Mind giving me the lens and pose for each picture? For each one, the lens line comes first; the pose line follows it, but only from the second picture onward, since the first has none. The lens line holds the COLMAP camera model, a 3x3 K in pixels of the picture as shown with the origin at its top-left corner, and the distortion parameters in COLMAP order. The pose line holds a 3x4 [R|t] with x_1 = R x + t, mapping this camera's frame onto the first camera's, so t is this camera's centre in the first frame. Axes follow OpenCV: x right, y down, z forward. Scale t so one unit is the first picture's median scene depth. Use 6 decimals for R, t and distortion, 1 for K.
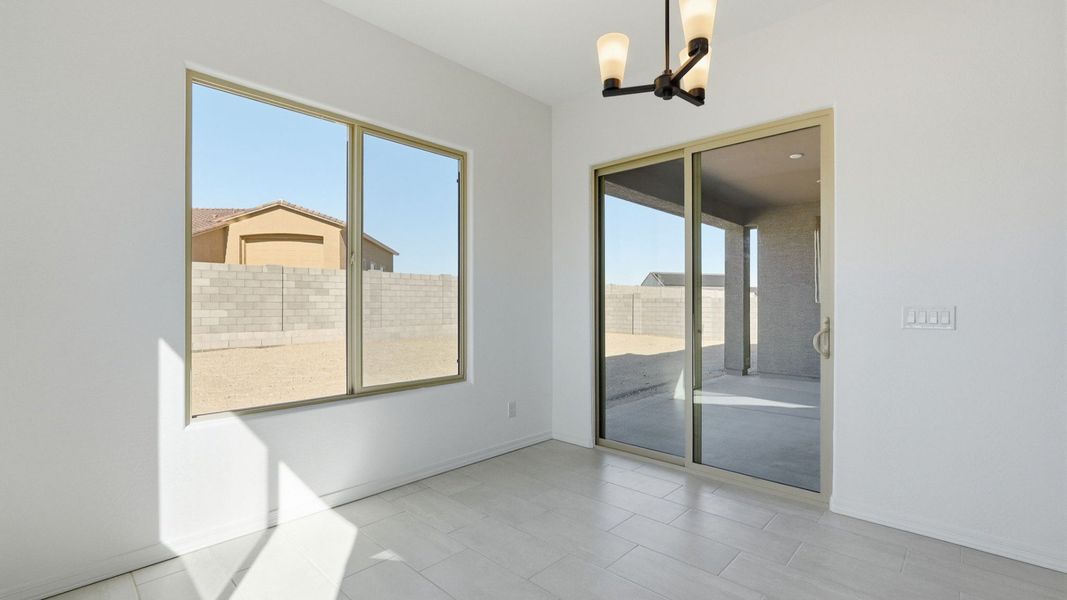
lens RADIAL K [[466.8, 0, 532.1], [0, 466.8, 301.8], [0, 0, 1]] dist [-0.007612, 0.002065]
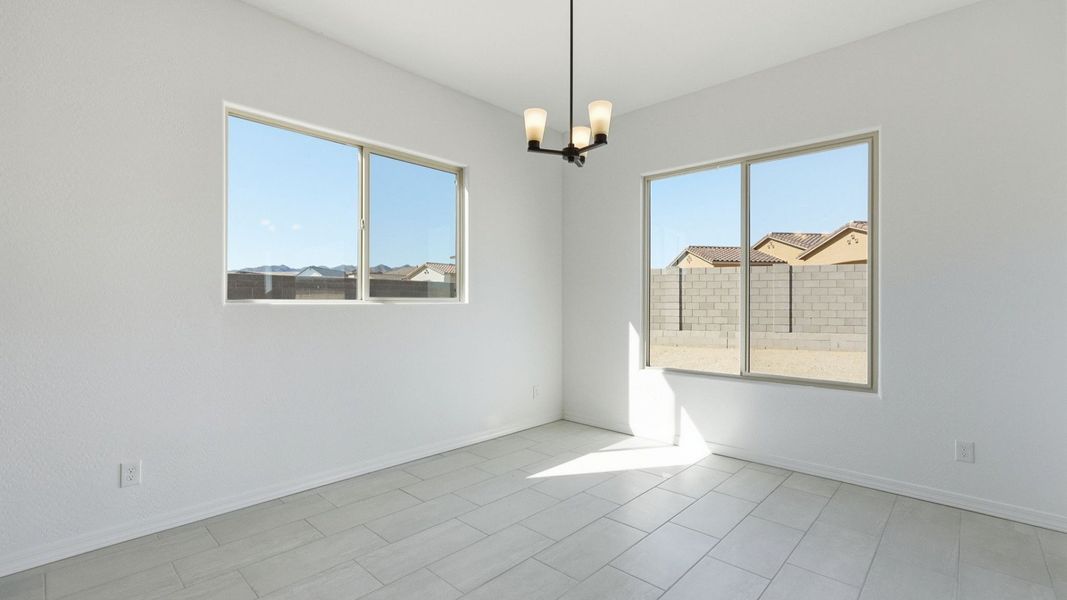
lens RADIAL K [[466.8, 0, 544.6], [0, 466.8, 298.9], [0, 0, 1]] dist [-0.007612, 0.002065]
pose [[0.026749, -0.009588, -0.999596, 0.711677], [-0.000314, 0.999954, -0.009600, 0.002344], [0.999642, 0.000570, 0.026745, 0.361102]]
